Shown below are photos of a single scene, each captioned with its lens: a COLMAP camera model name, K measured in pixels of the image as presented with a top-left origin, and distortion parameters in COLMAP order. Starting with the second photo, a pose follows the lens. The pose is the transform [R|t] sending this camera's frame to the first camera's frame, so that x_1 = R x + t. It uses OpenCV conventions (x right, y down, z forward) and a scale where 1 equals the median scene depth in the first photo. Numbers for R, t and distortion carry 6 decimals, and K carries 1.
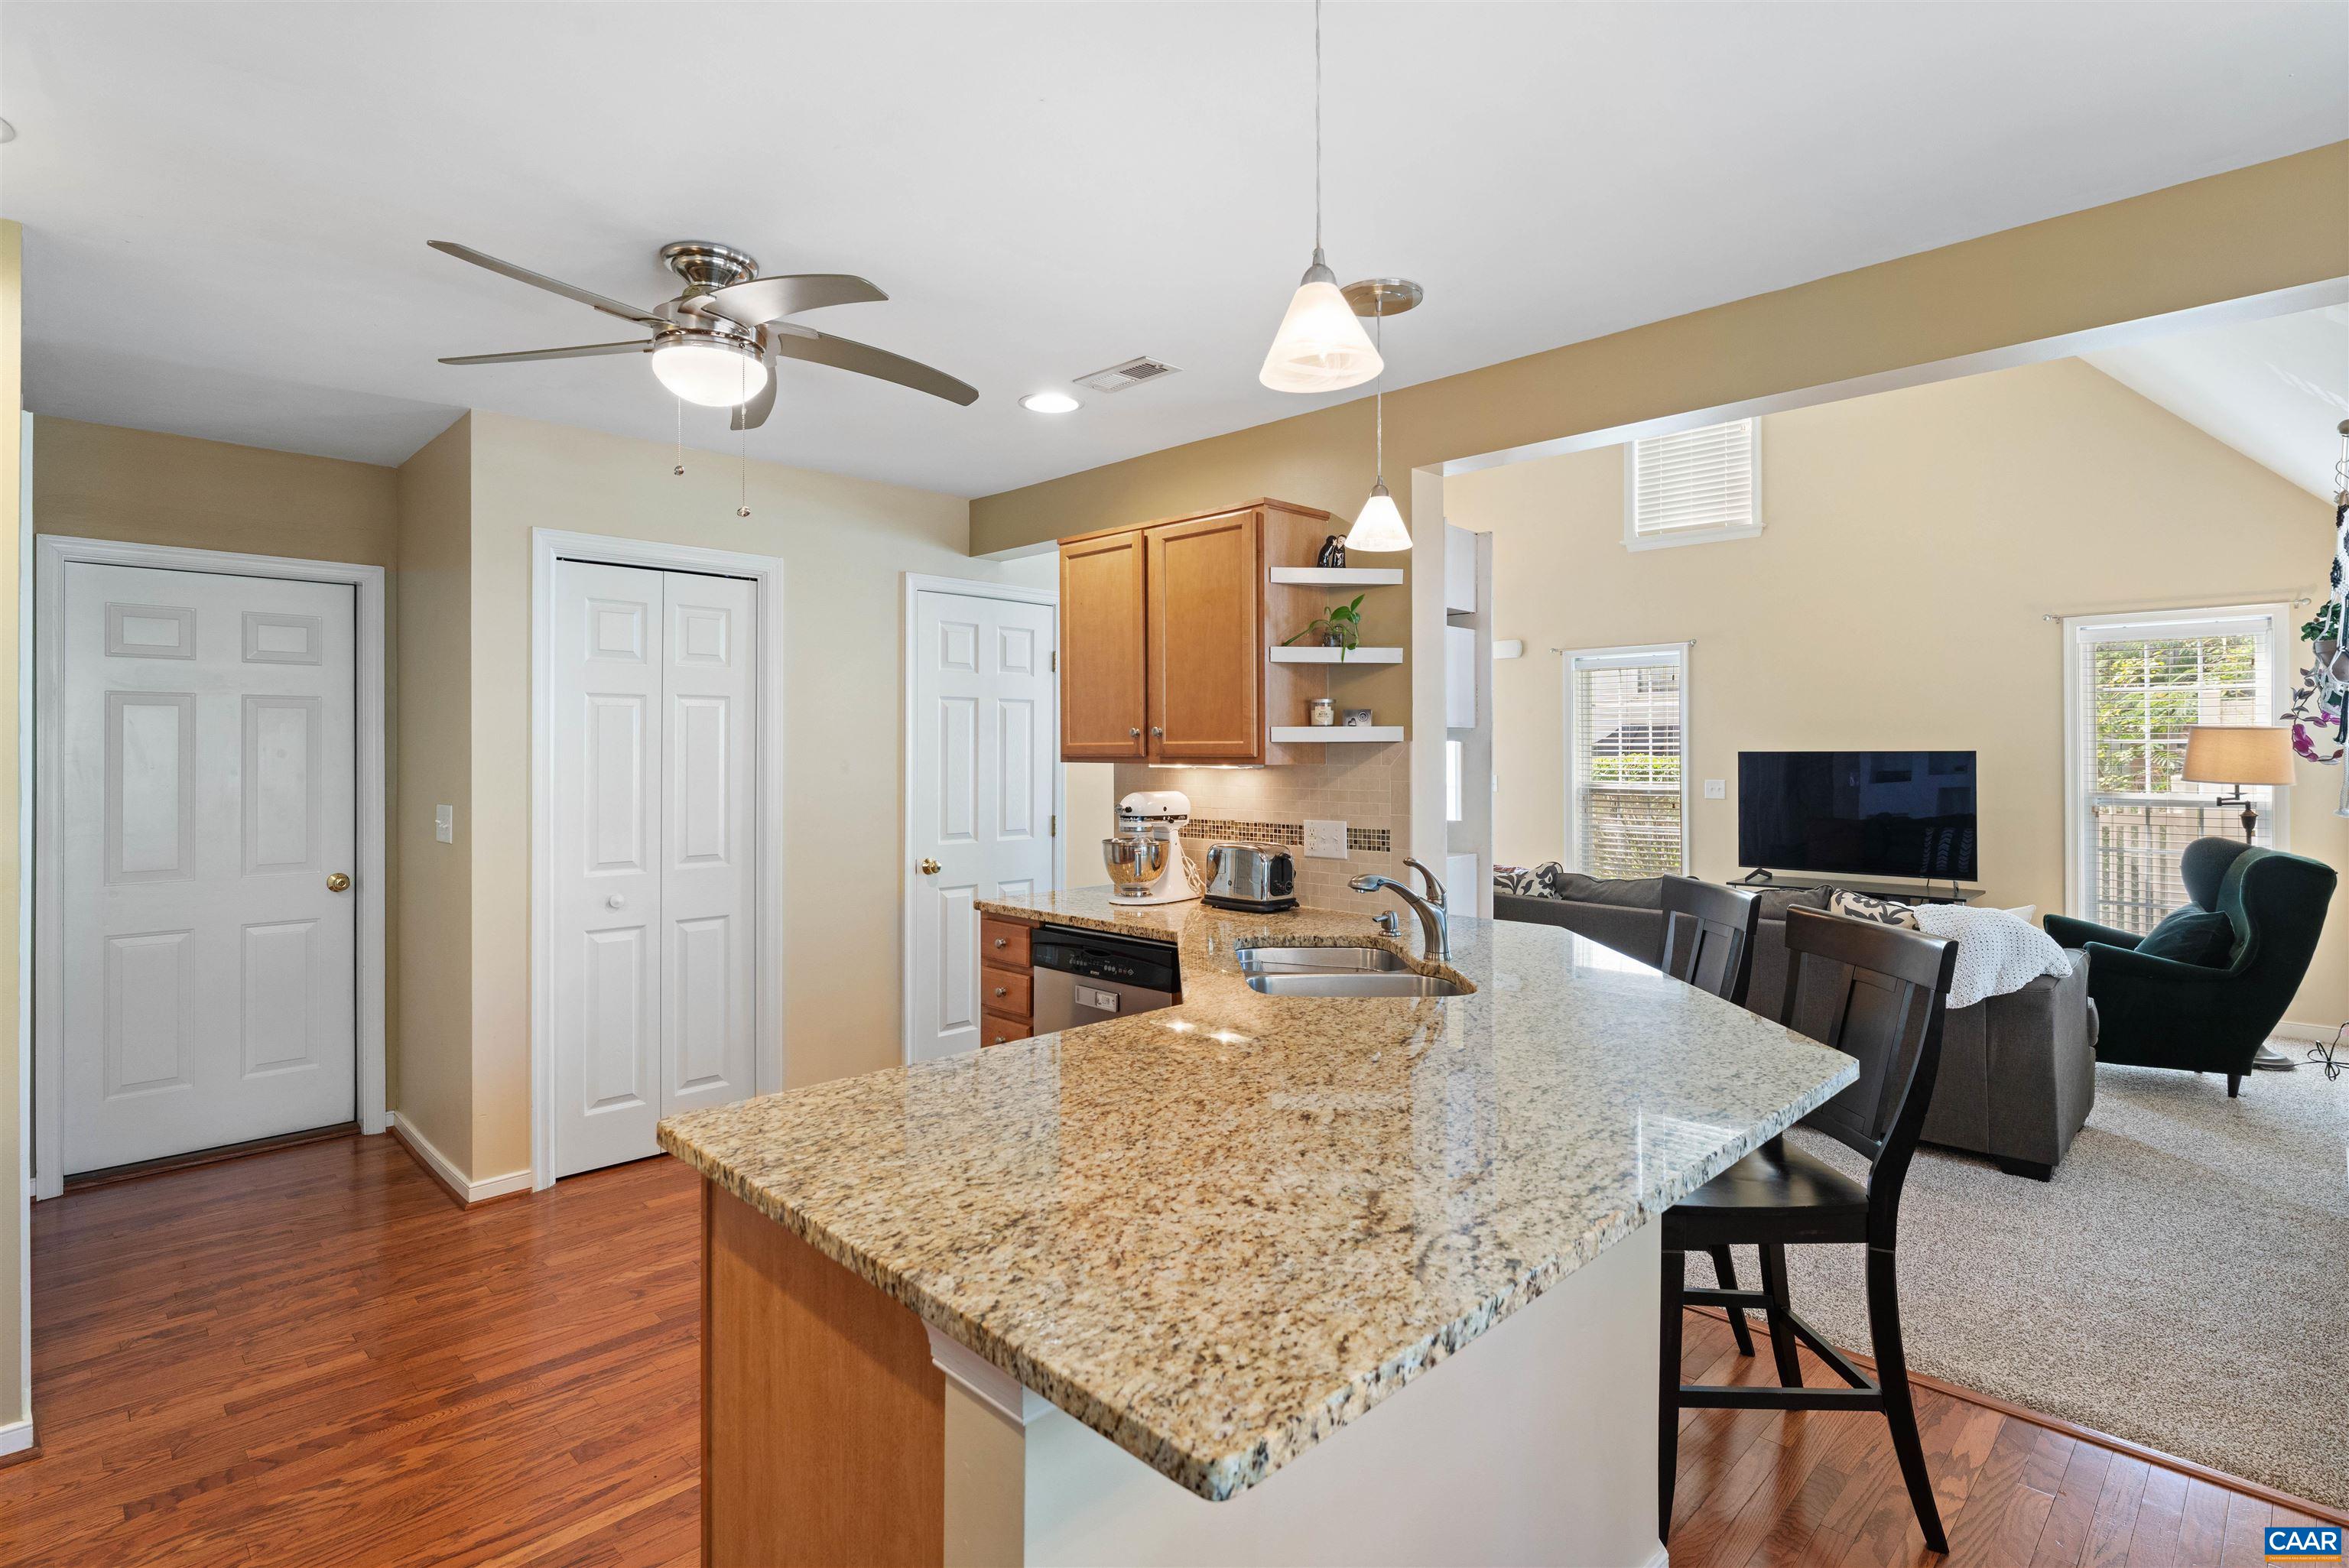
lens RADIAL K [[1138.2, 0, 1186.1], [0, 1138.2, 764.1], [0, 0, 1]] dist [-0.003667, -0.000141]
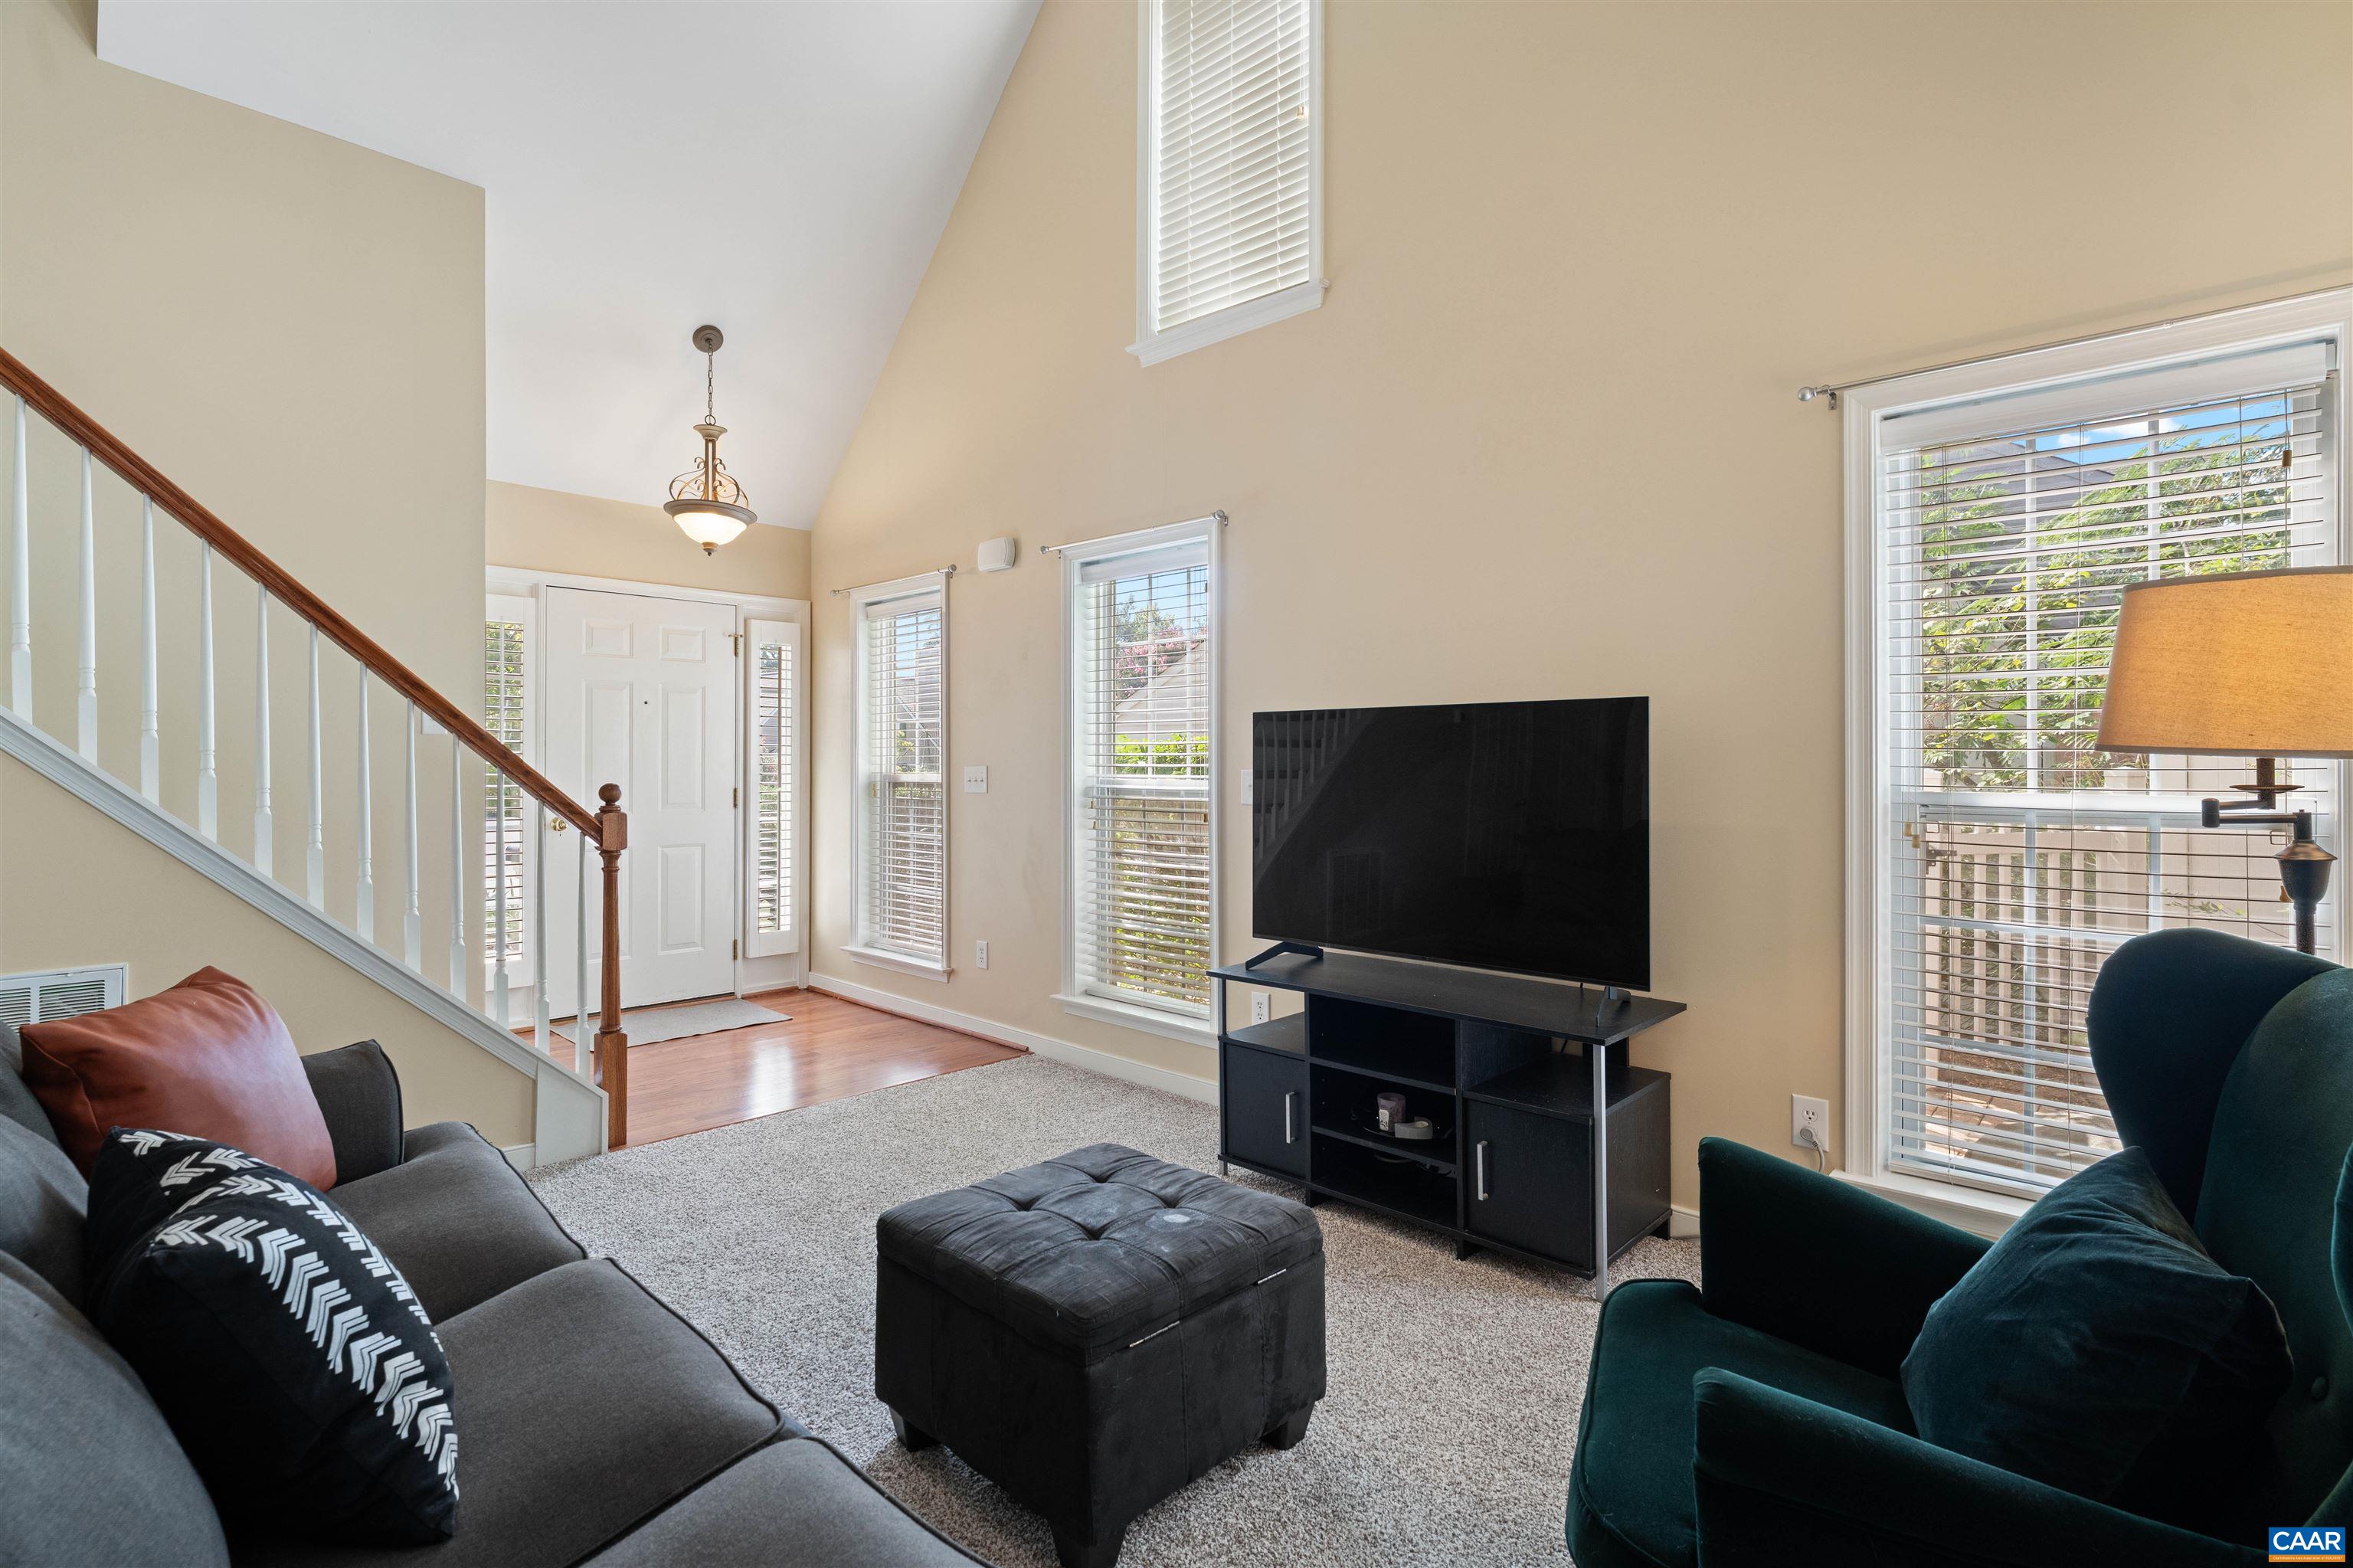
lens RADIAL K [[1098.5, 0, 1186.2], [0, 1098.5, 773.3], [0, 0, 1]] dist [0.000430, -0.001373]
pose [[0.999983, 0.005603, 0.001492, 0.518608], [-0.005598, 0.999980, -0.002981, 0.020267], [-0.001508, 0.002973, 0.999994, 0.576432]]
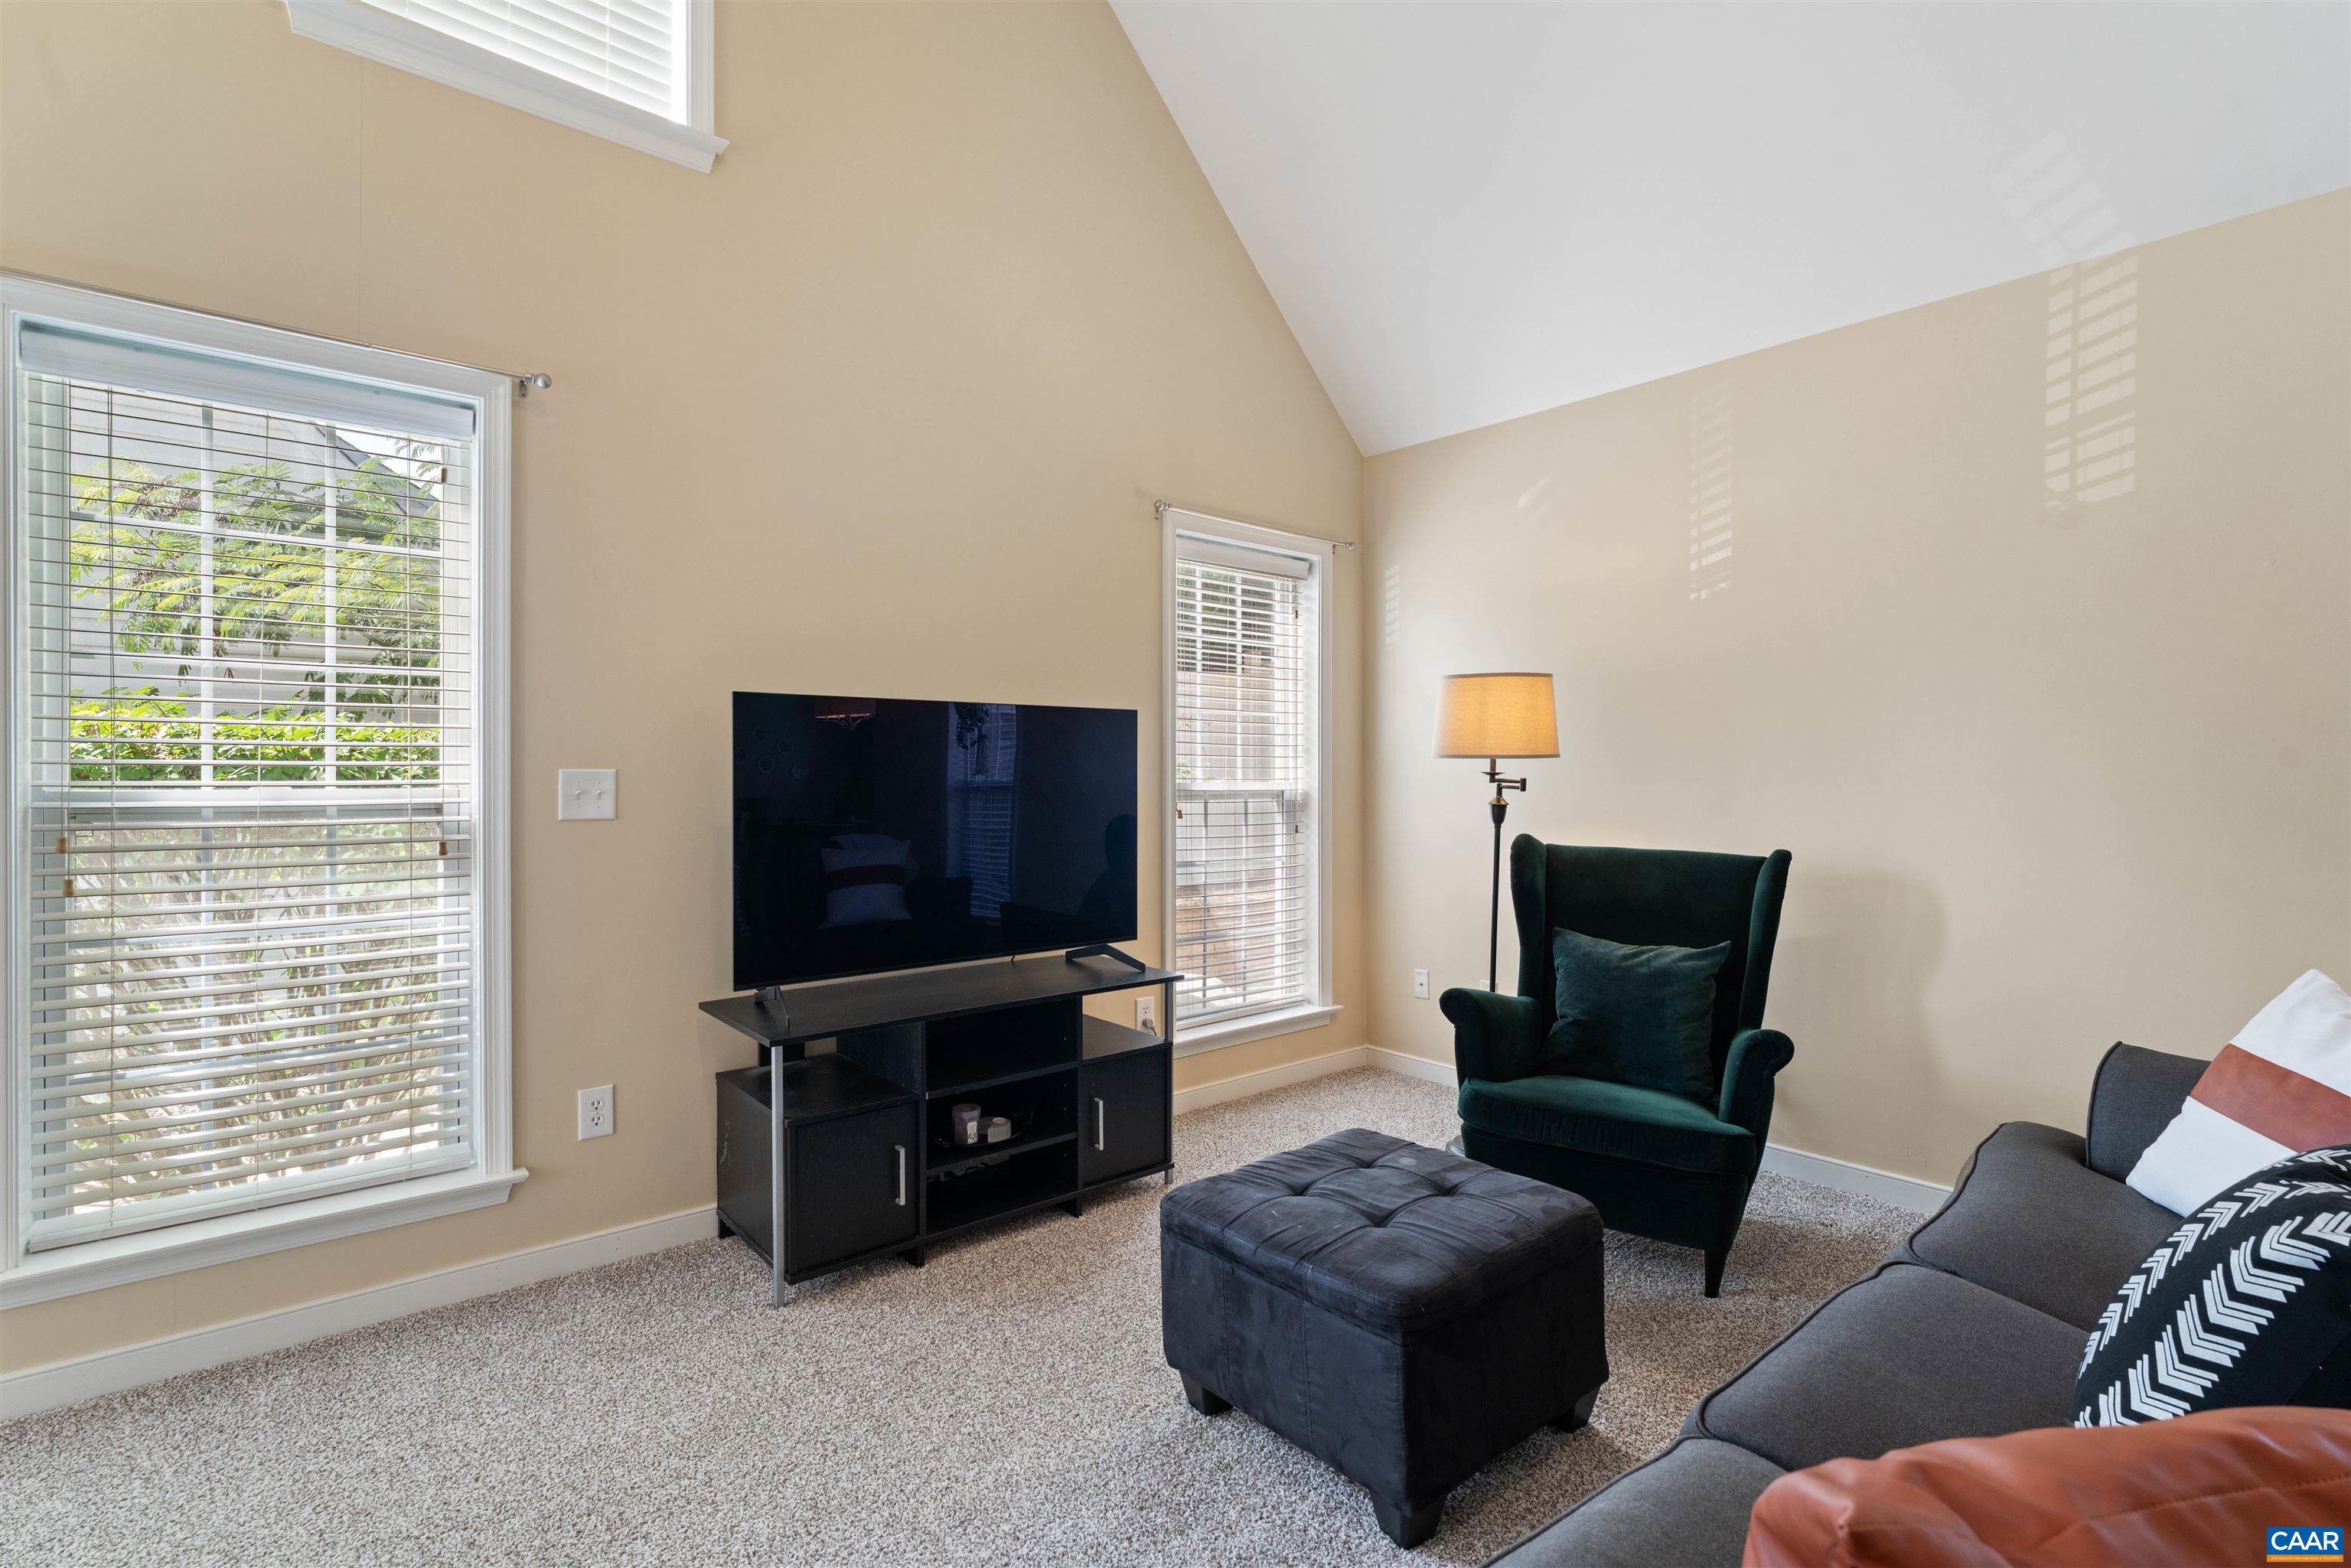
lens RADIAL K [[1097.5, 0, 1144.3], [0, 1097.5, 779.5], [0, 0, 1]] dist [0.000430, -0.001373]
pose [[0.112536, -0.002033, 0.993646, 0.152547], [0.009276, 0.999956, 0.000995, 0.021912], [-0.993604, 0.009105, 0.112550, 0.936480]]
